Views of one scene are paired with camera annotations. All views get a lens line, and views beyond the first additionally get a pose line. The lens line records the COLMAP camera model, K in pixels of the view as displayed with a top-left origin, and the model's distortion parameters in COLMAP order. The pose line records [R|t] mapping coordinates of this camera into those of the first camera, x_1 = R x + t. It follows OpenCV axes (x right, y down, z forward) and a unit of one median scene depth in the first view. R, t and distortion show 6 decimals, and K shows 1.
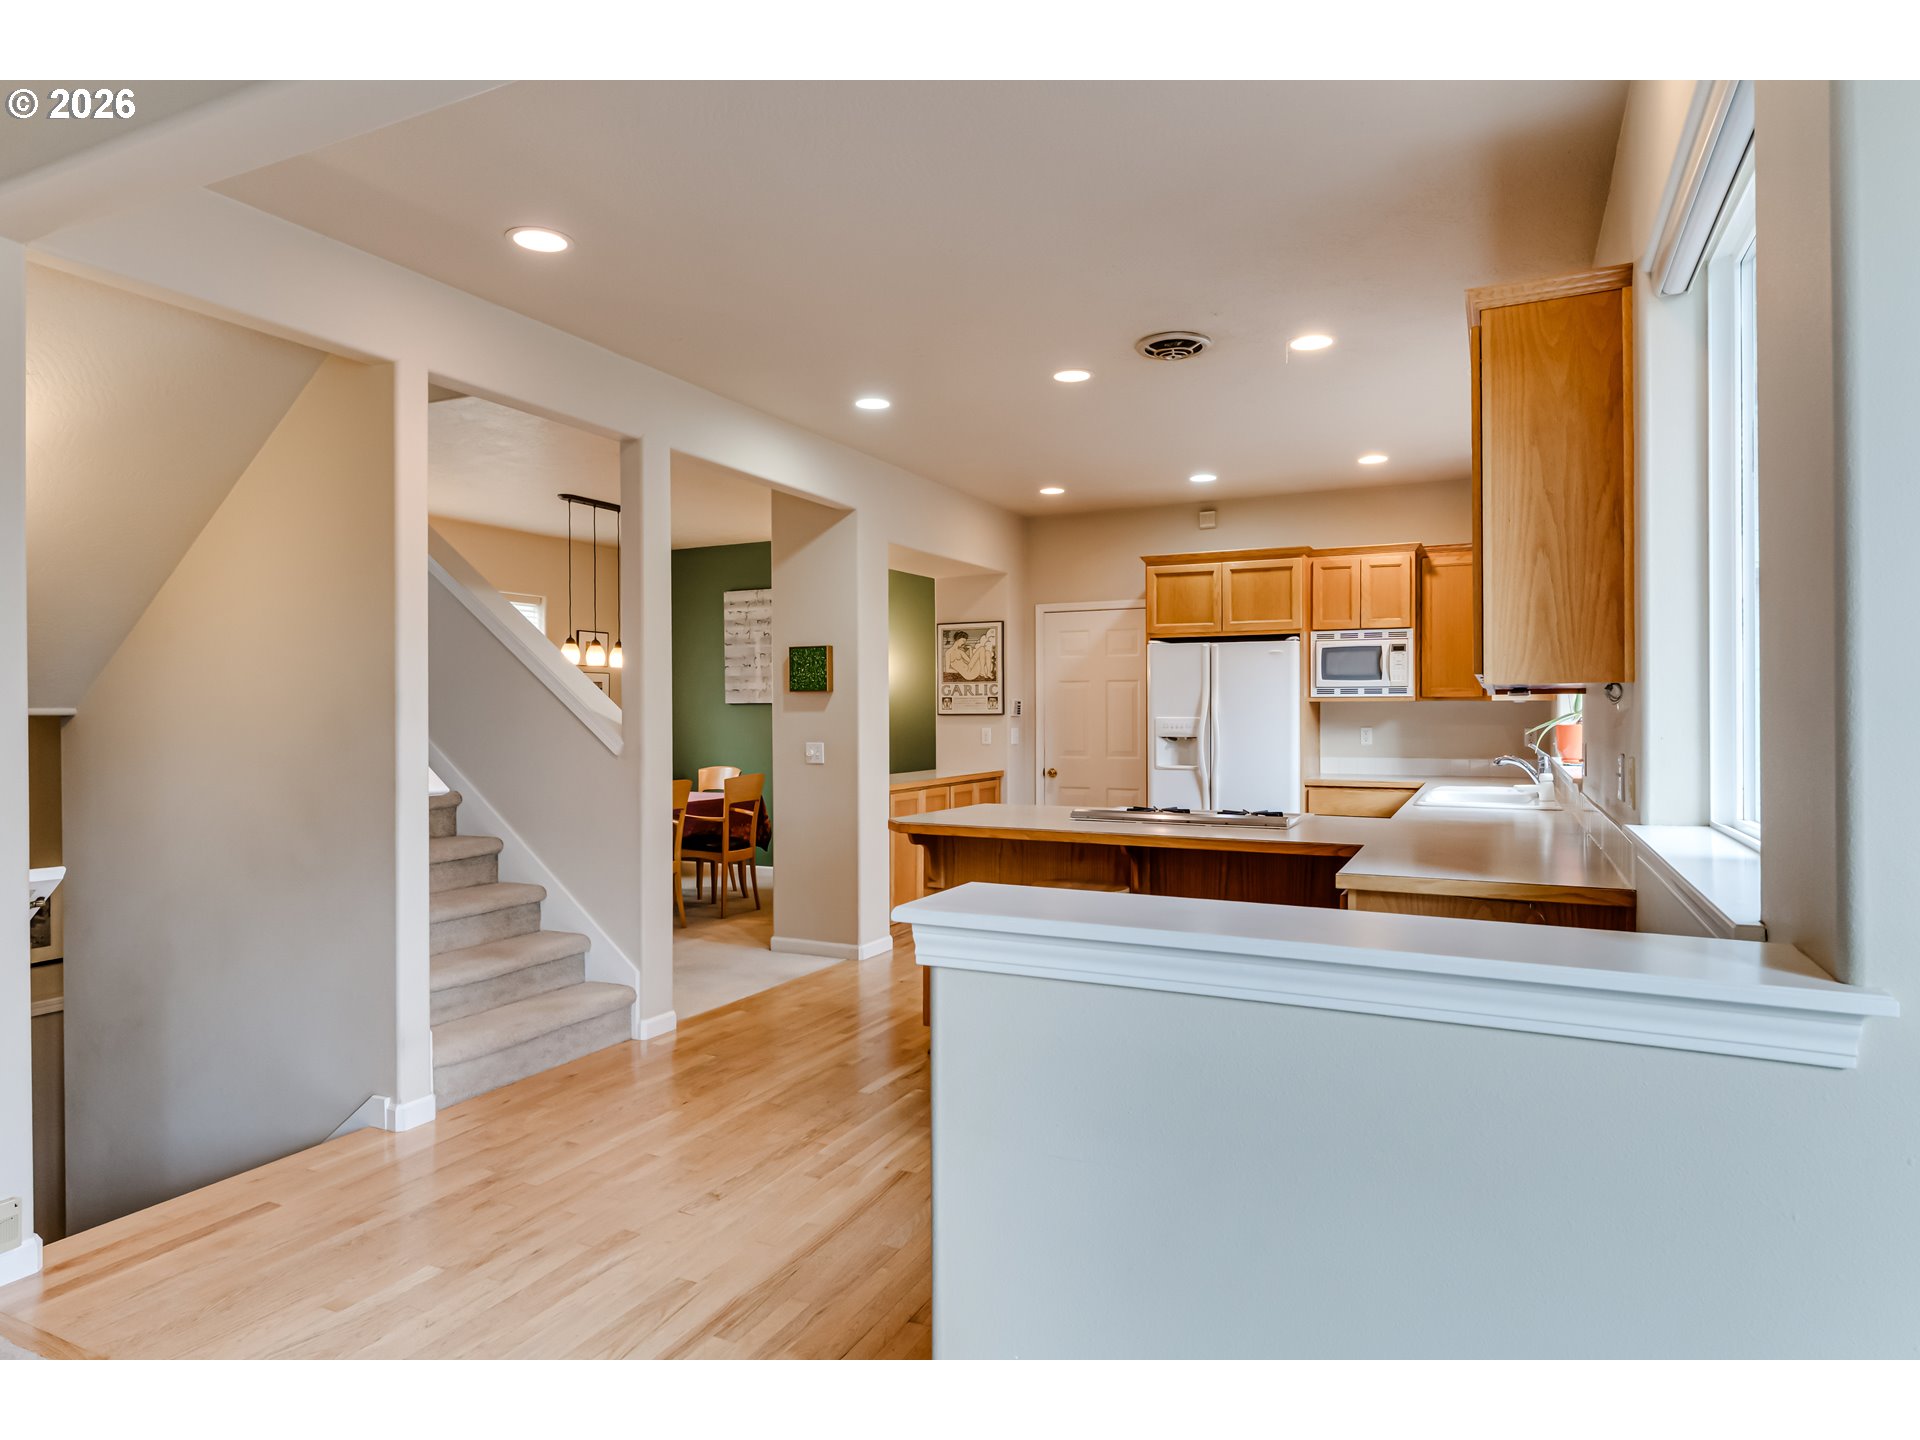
lens RADIAL K [[1118.1, 0, 958.0], [0, 1118.1, 720.1], [0, 0, 1]] dist [0.005360, 0.001653]
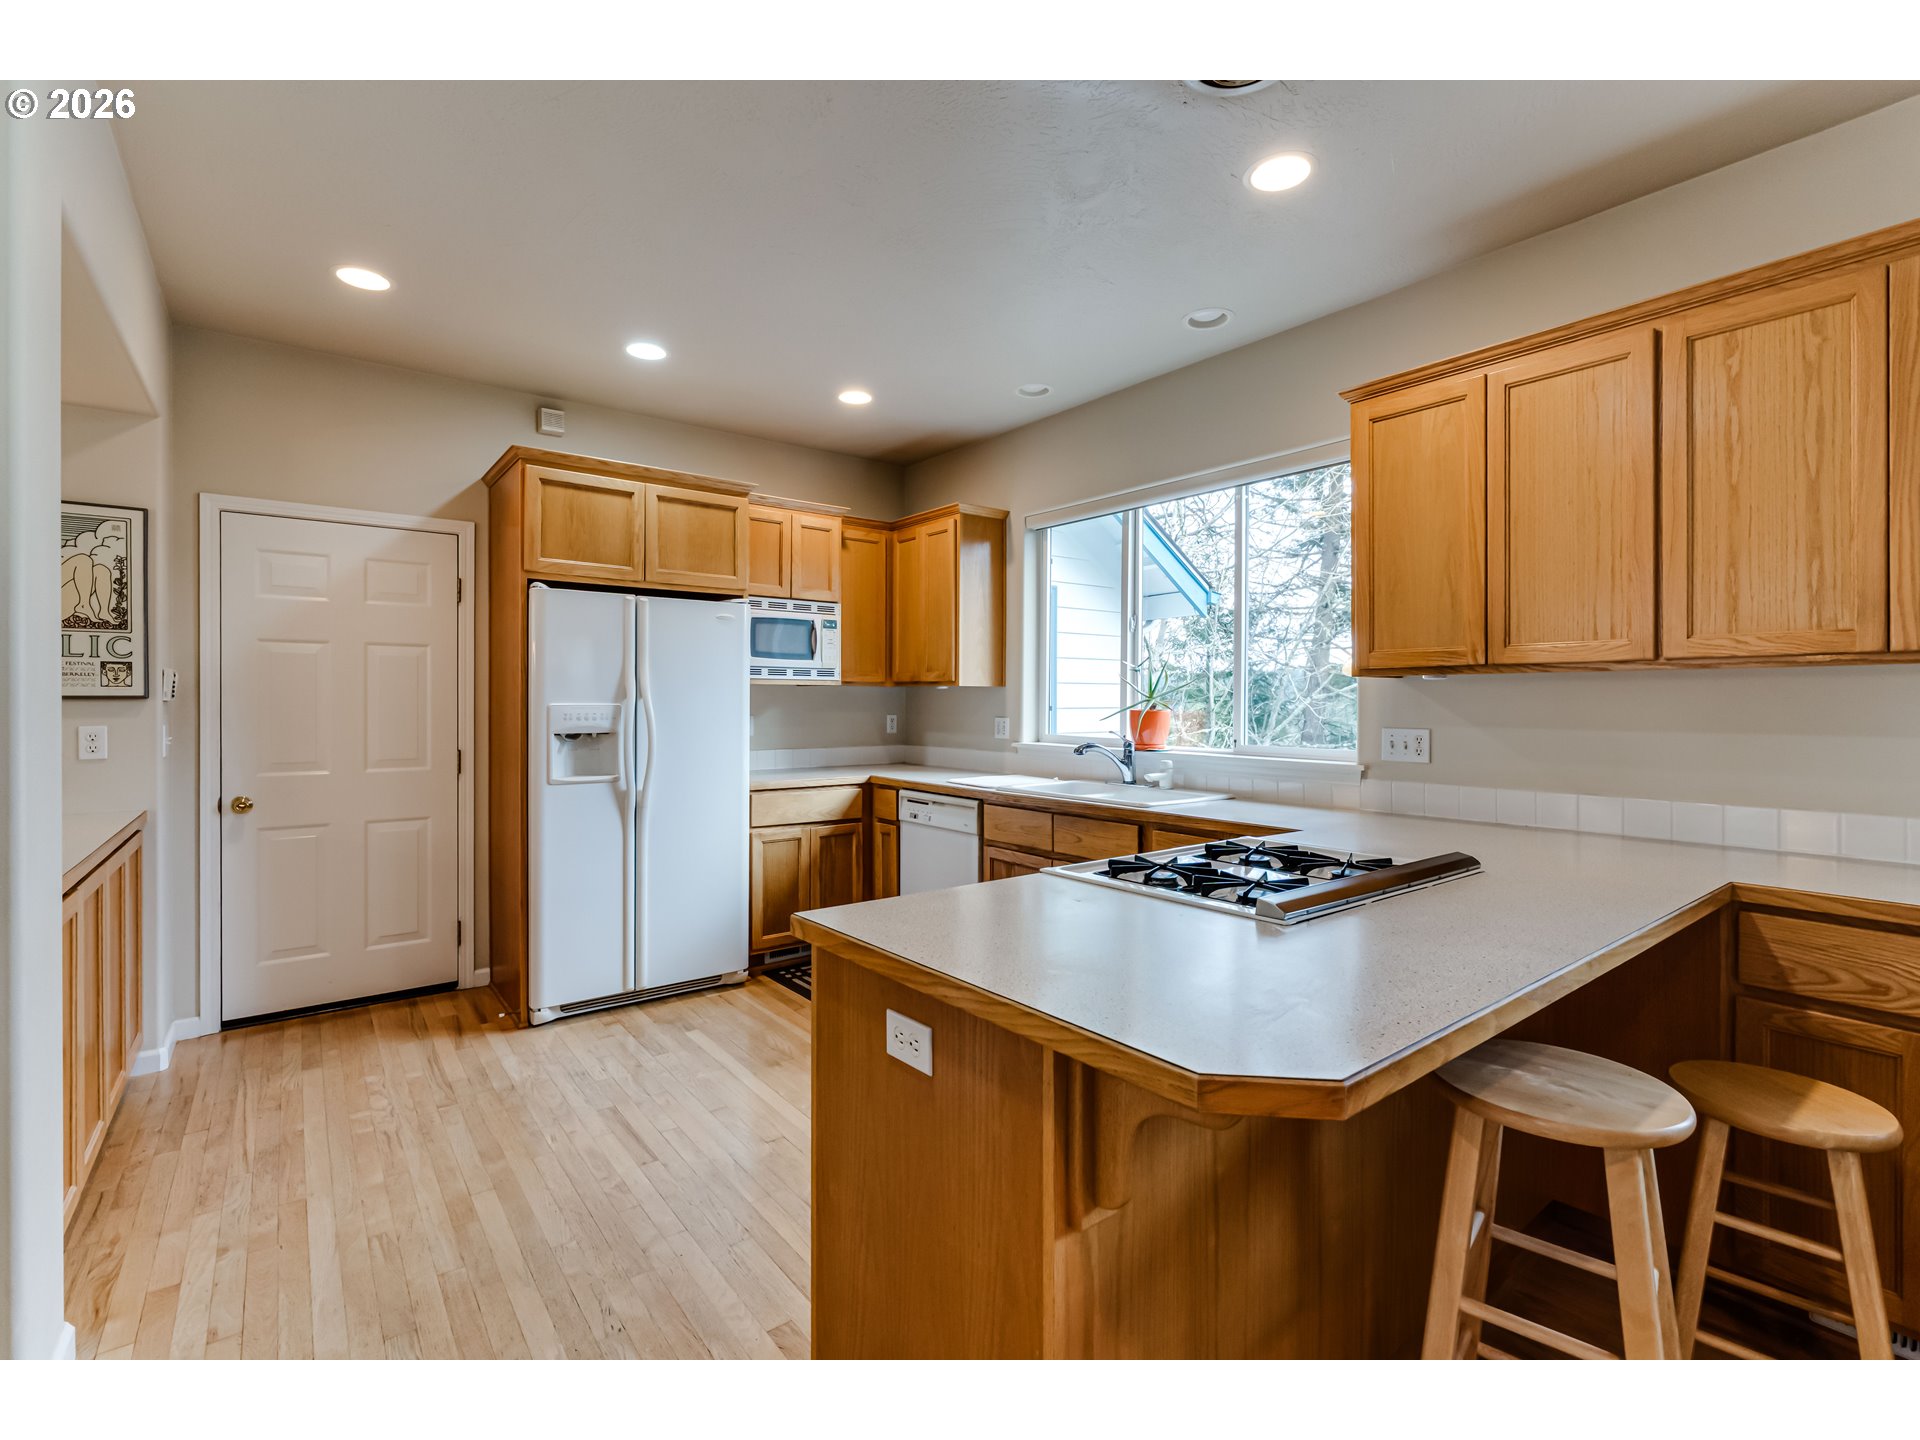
lens RADIAL K [[876.4, 0, 965.5], [0, 876.4, 707.1], [0, 0, 1]] dist [-0.003606, -0.000444]
pose [[0.443874, -0.001048, 0.896089, -0.170226], [0.005423, 0.999984, -0.001516, 0.001758], [-0.896073, 0.005533, 0.443873, 0.584442]]
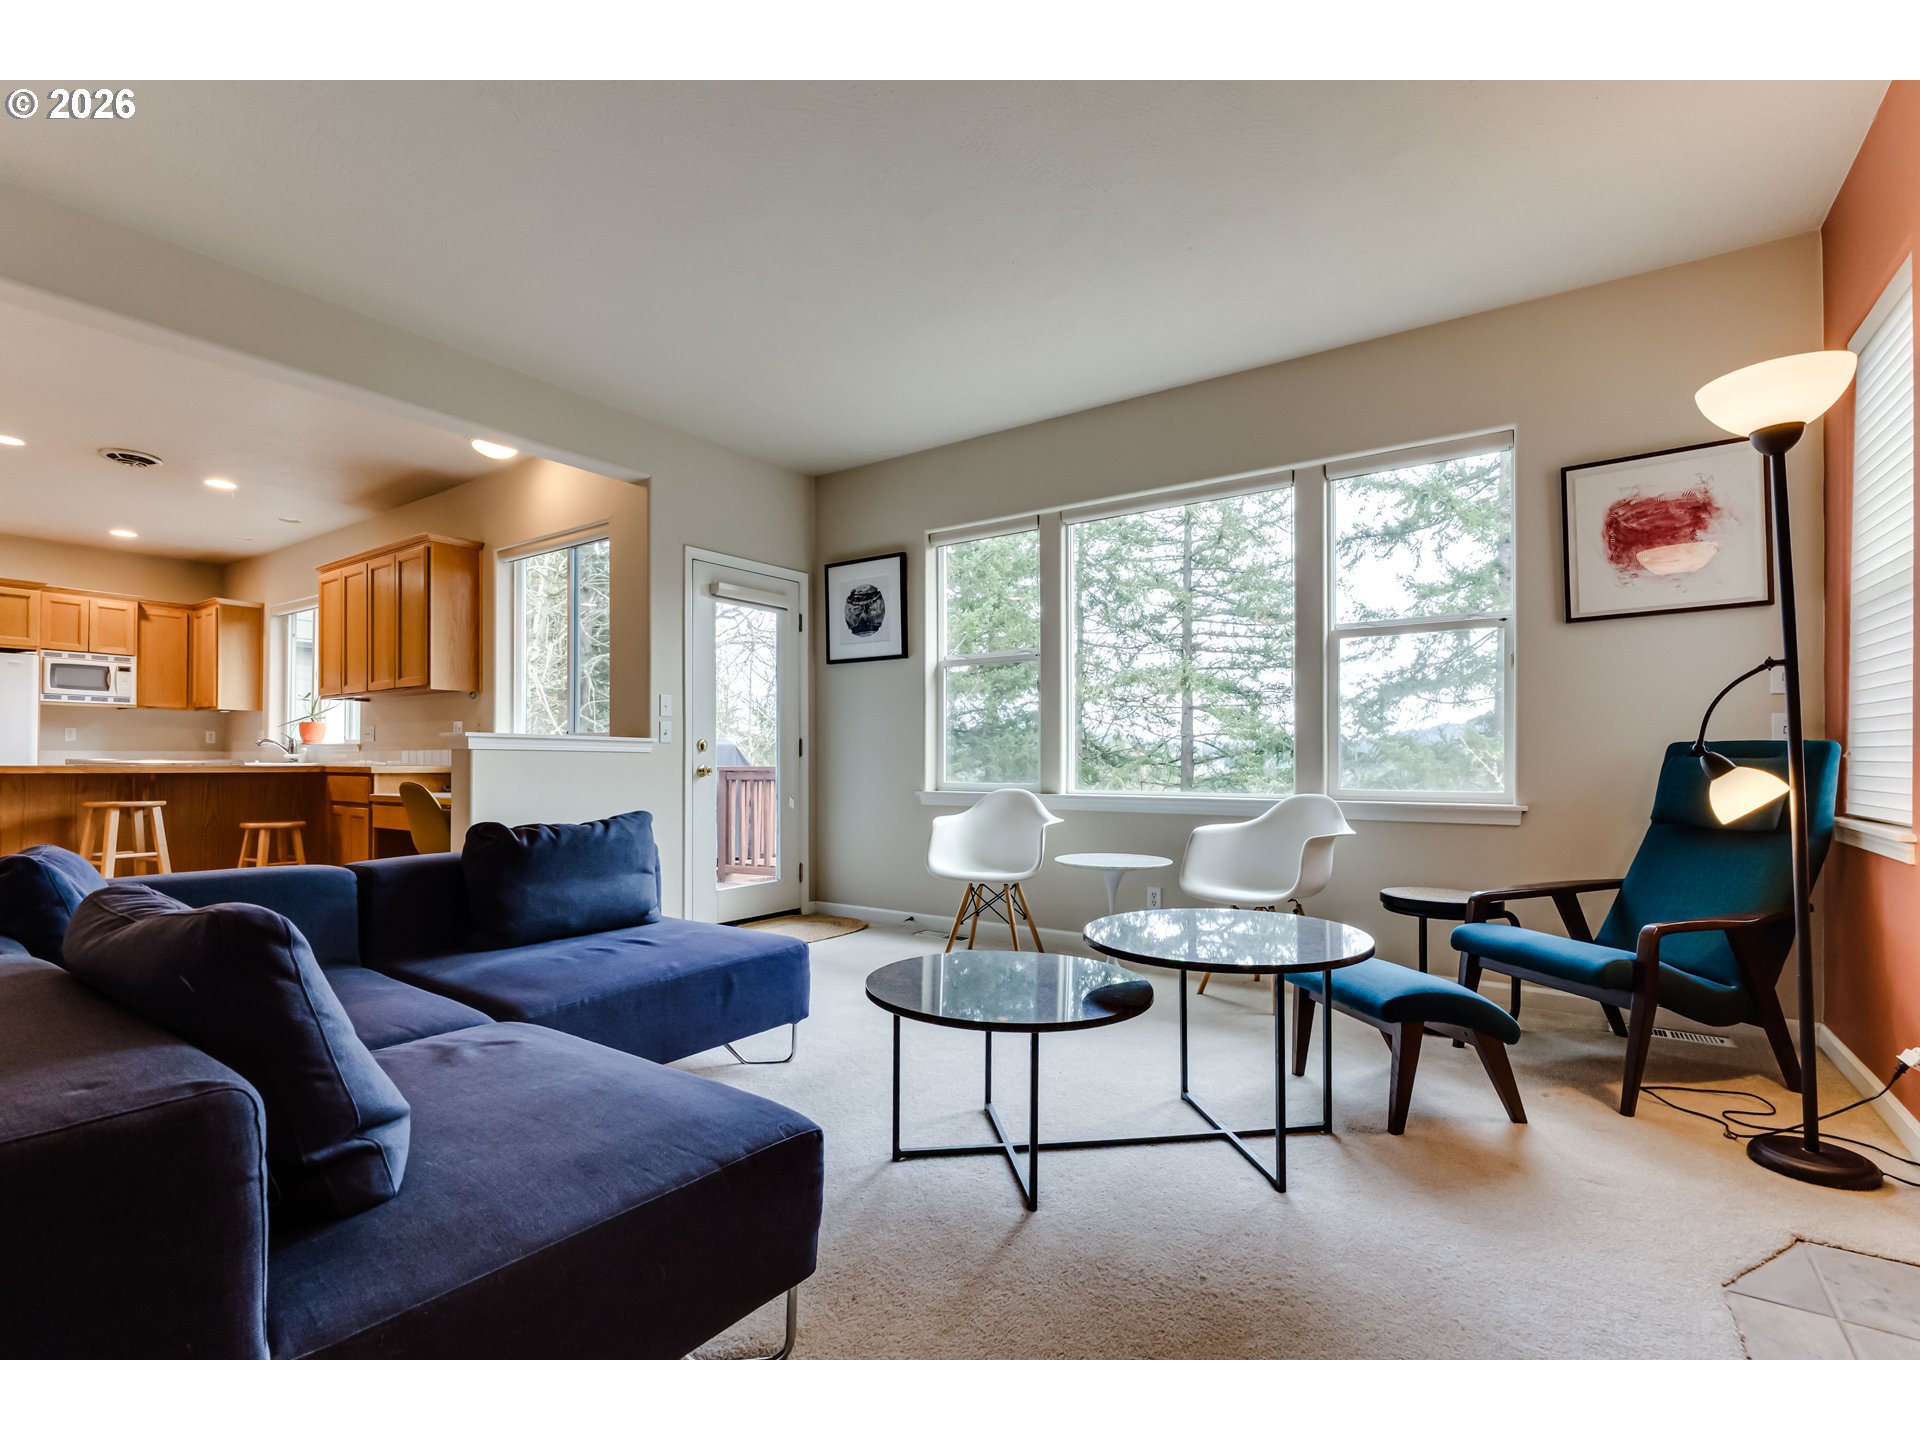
lens RADIAL K [[876.4, 0, 961.3], [0, 876.4, 751.9], [0, 0, 1]] dist [-0.003606, -0.000444]
pose [[0.136339, 0.012673, 0.990581, -0.531153], [0.004780, 0.999898, -0.013451, 0.056986], [-0.990651, 0.006569, 0.136264, -0.181820]]
